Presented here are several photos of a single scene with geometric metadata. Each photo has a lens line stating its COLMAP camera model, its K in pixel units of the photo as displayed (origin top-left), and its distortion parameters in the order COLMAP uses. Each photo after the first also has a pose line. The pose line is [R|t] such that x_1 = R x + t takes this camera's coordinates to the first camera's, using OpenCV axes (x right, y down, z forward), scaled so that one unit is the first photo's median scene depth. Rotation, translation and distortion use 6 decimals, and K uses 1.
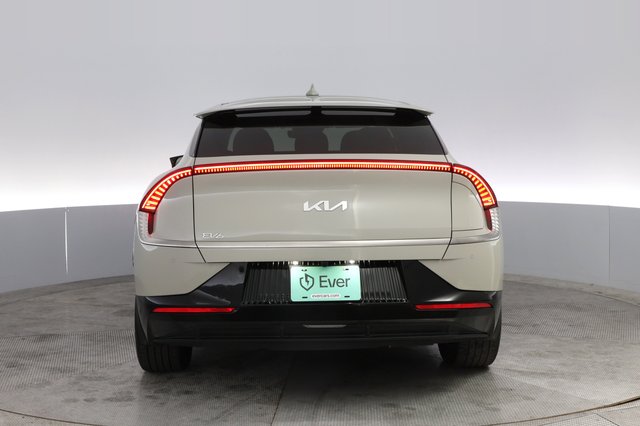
lens RADIAL K [[574.7, 0, 320.0], [0, 574.7, 213.0], [0, 0, 1]] dist [-0.005975, -0.002997]
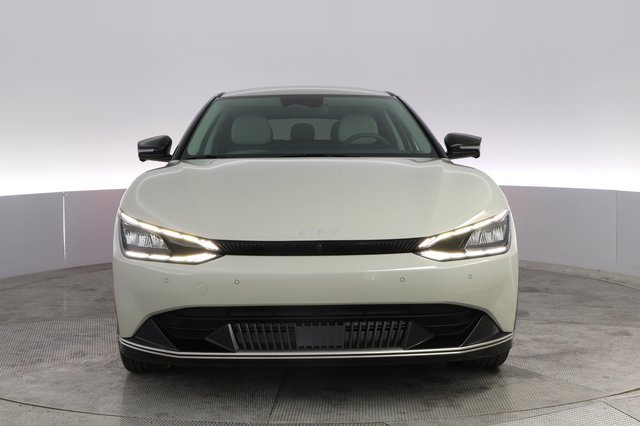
lens RADIAL K [[520.6, 0, 320.0], [0, 520.6, 213.0], [0, 0, 1]] dist [0.000095, 0.001408]
pose [[0.999894, 0.001835, -0.014426, 0.011679], [-0.001365, 0.999470, 0.032525, -0.004419], [0.014478, -0.032502, 0.999367, 0.169121]]
